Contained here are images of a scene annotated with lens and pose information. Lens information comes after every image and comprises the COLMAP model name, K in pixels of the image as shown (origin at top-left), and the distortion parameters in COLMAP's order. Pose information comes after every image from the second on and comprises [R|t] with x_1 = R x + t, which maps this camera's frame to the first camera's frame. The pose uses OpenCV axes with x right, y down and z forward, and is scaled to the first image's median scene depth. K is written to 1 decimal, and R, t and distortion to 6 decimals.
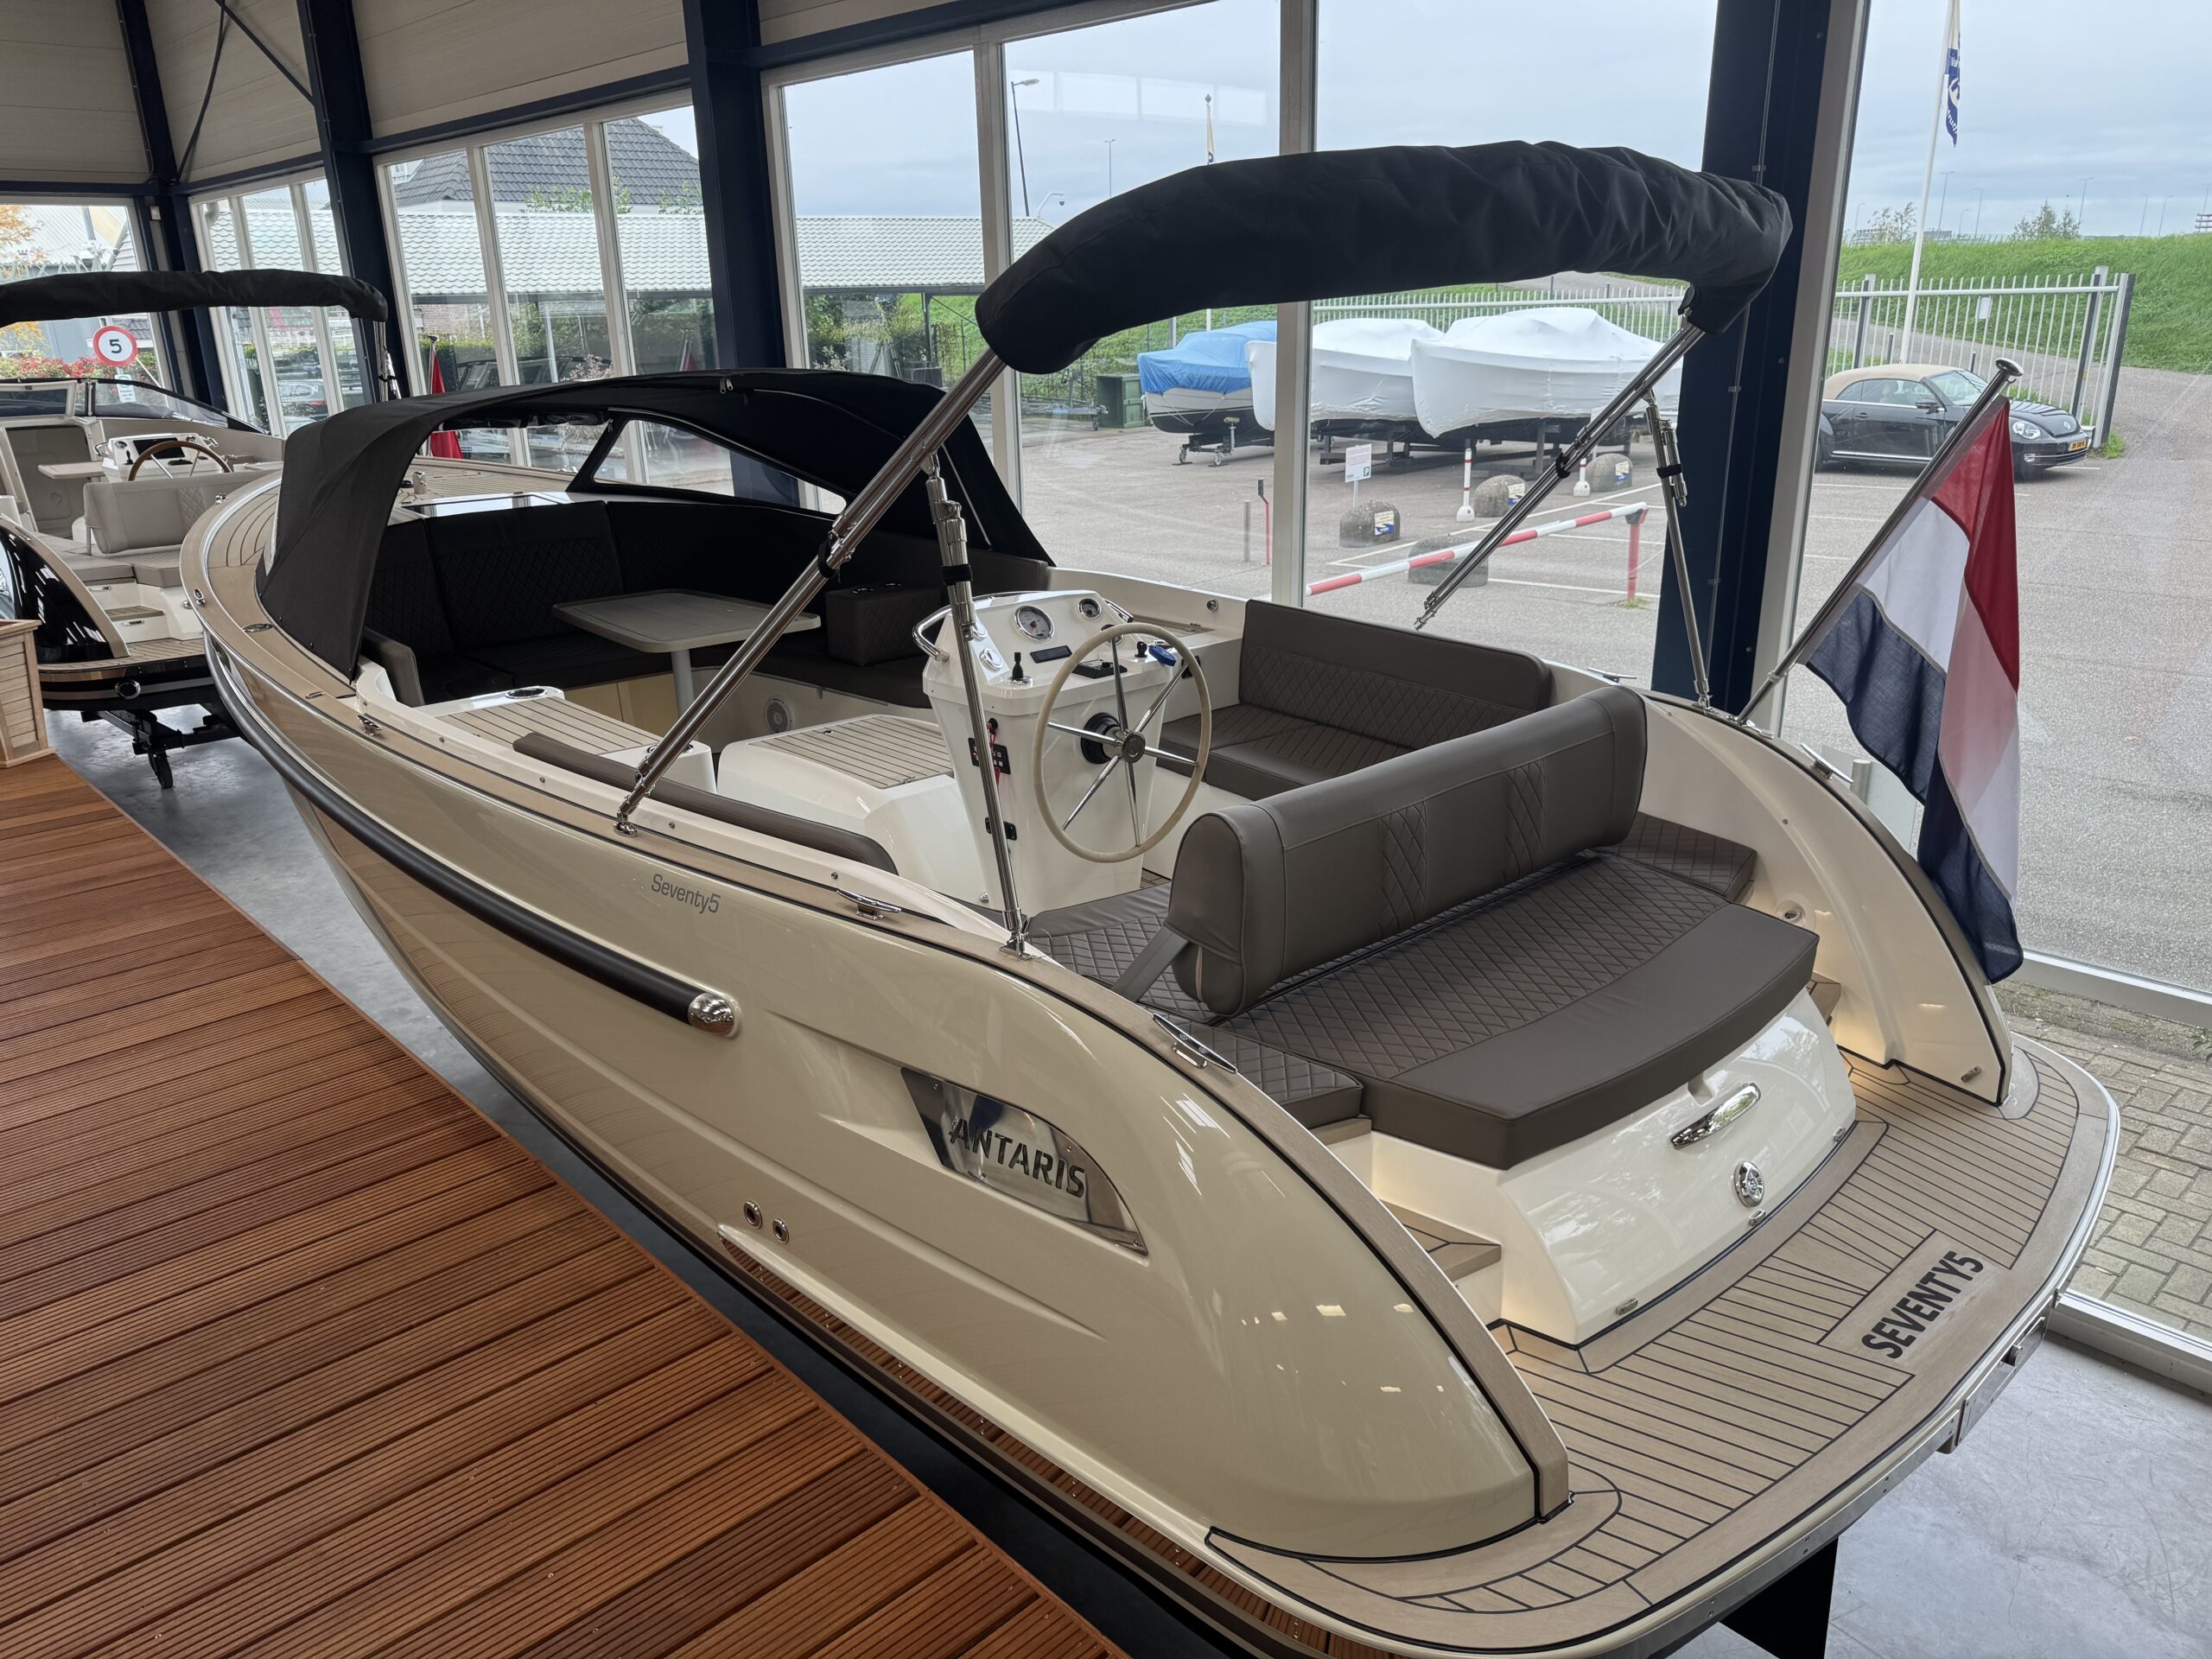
lens RADIAL K [[1574.2, 0, 1108.6], [0, 1574.2, 830.1], [0, 0, 1]] dist [0.010212, -0.001532]
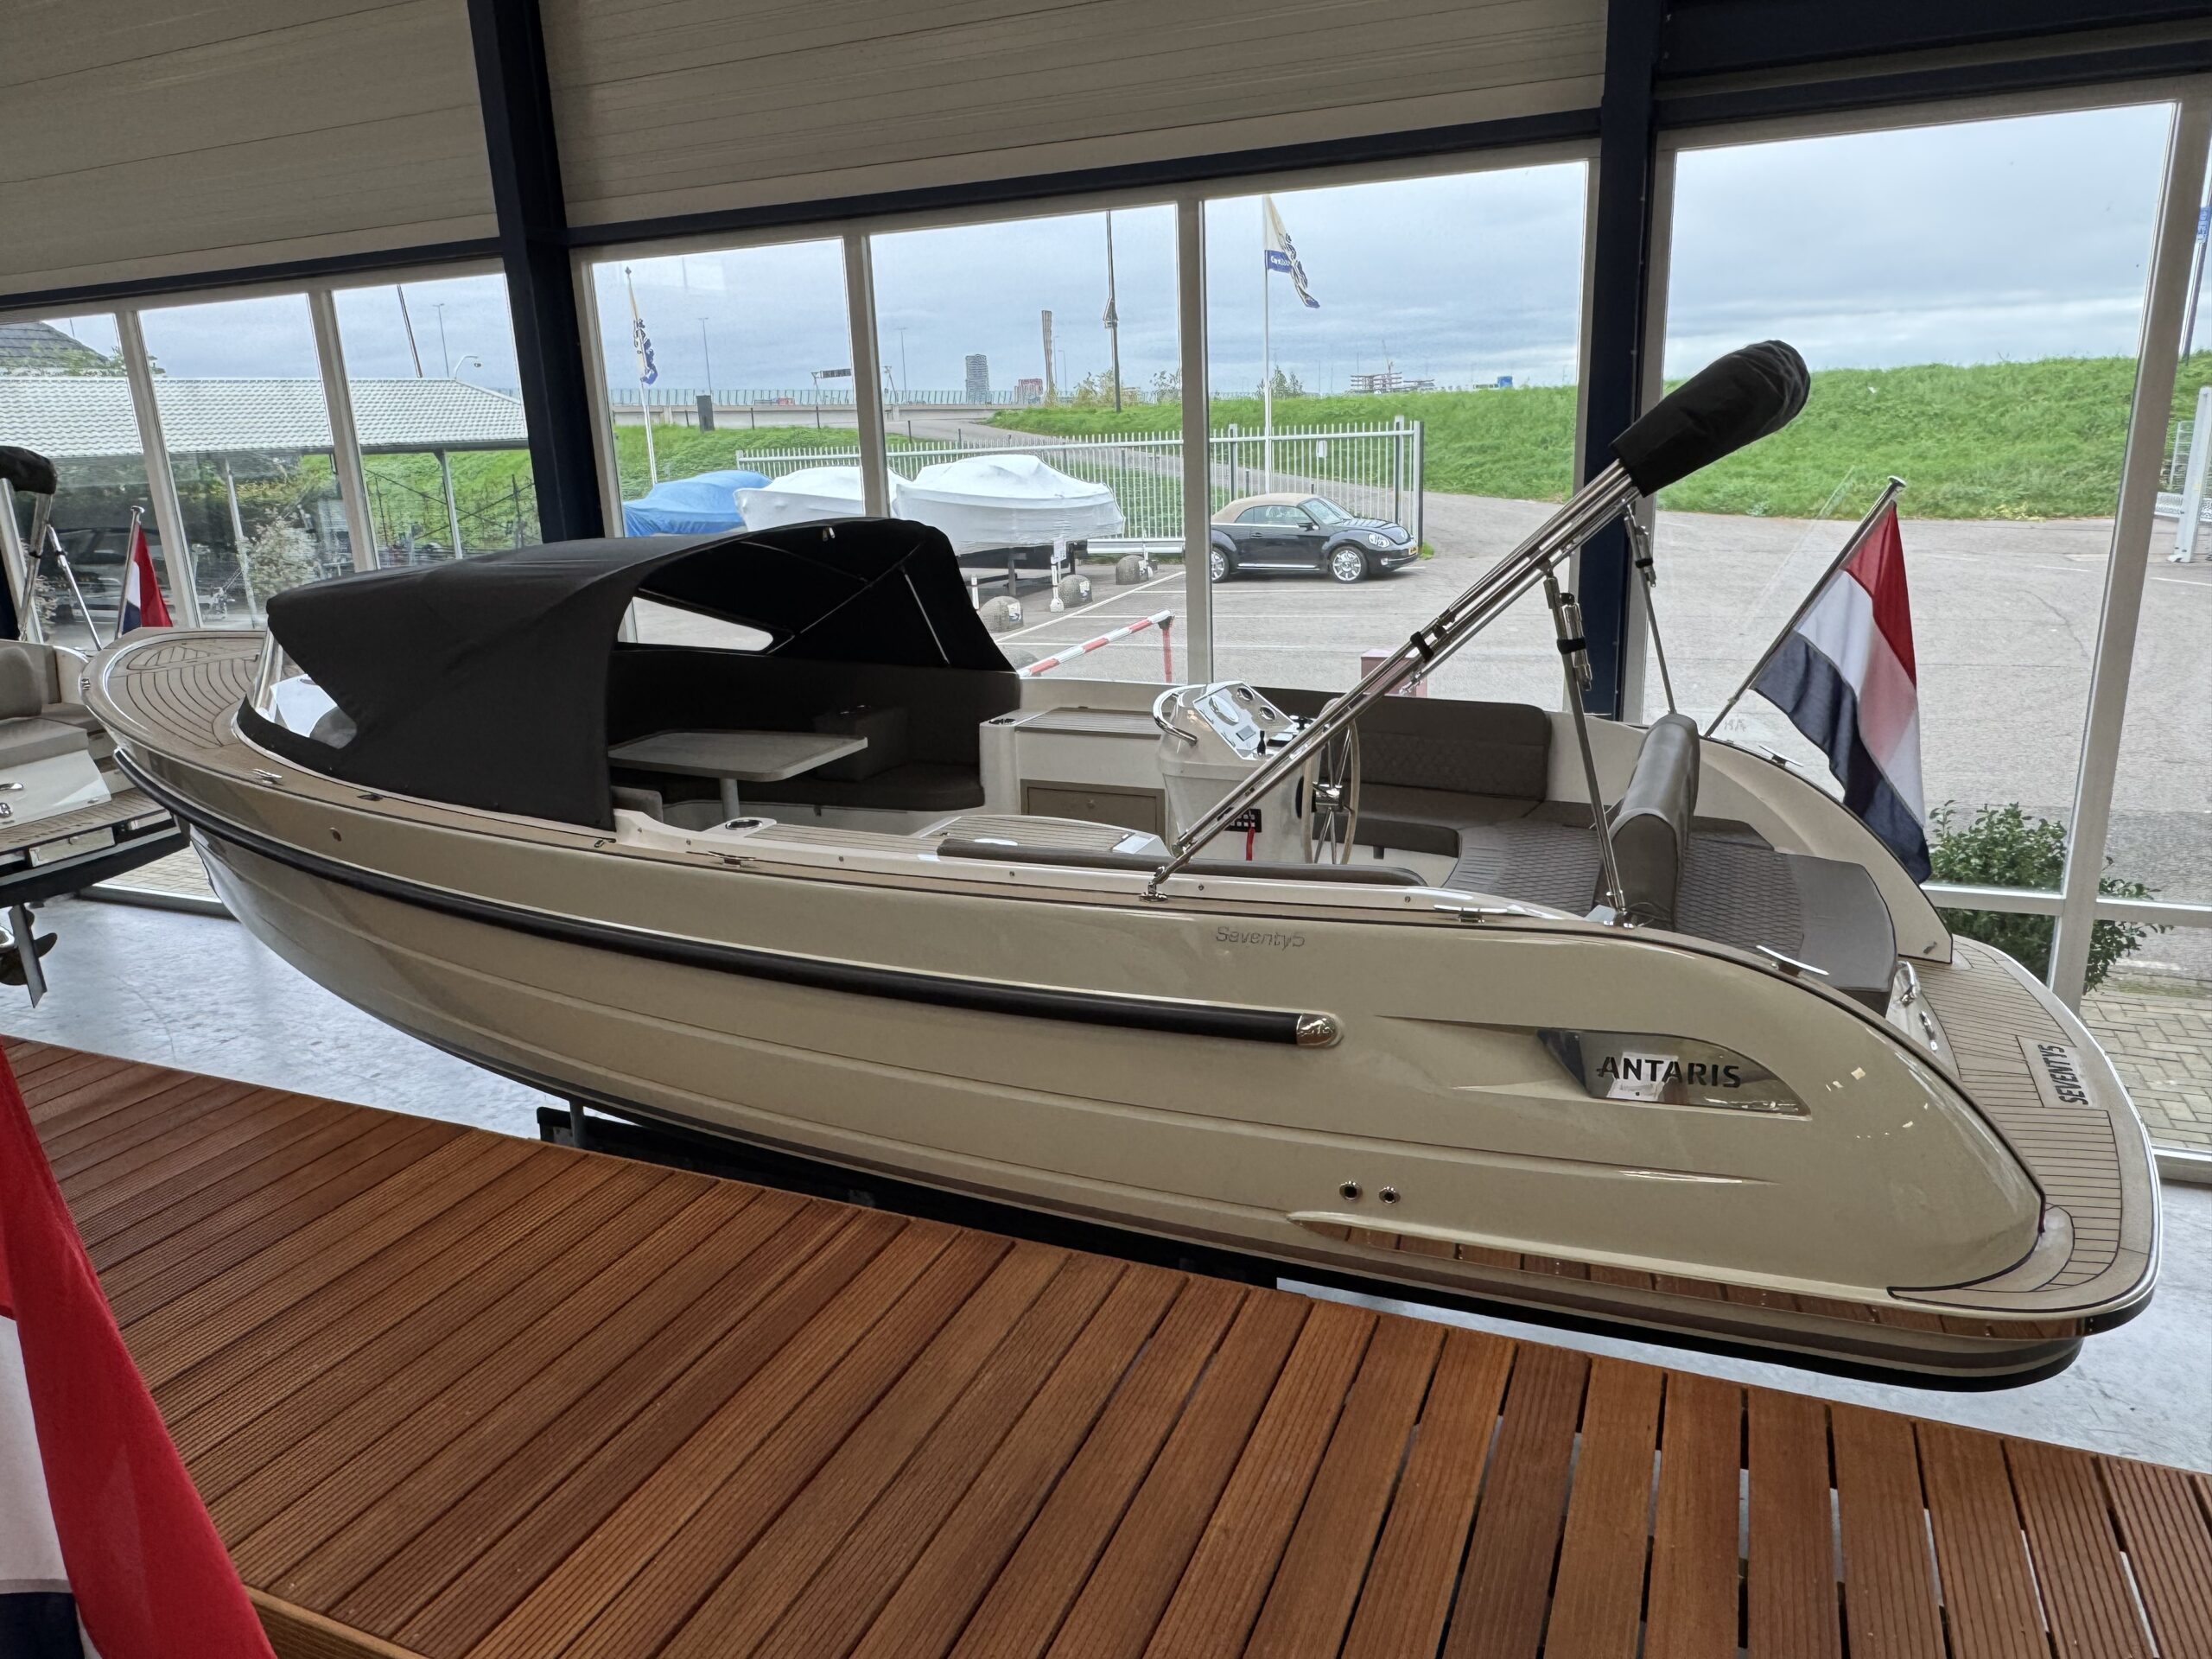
lens RADIAL K [[1466.6, 0, 1106.3], [0, 1466.6, 828.3], [0, 0, 1]] dist [-0.009856, -0.005698]
pose [[0.917351, -0.117474, 0.380352, -0.105488], [0.144485, 0.988566, -0.043152, -0.001447], [-0.370933, 0.094541, 0.923835, 0.000607]]
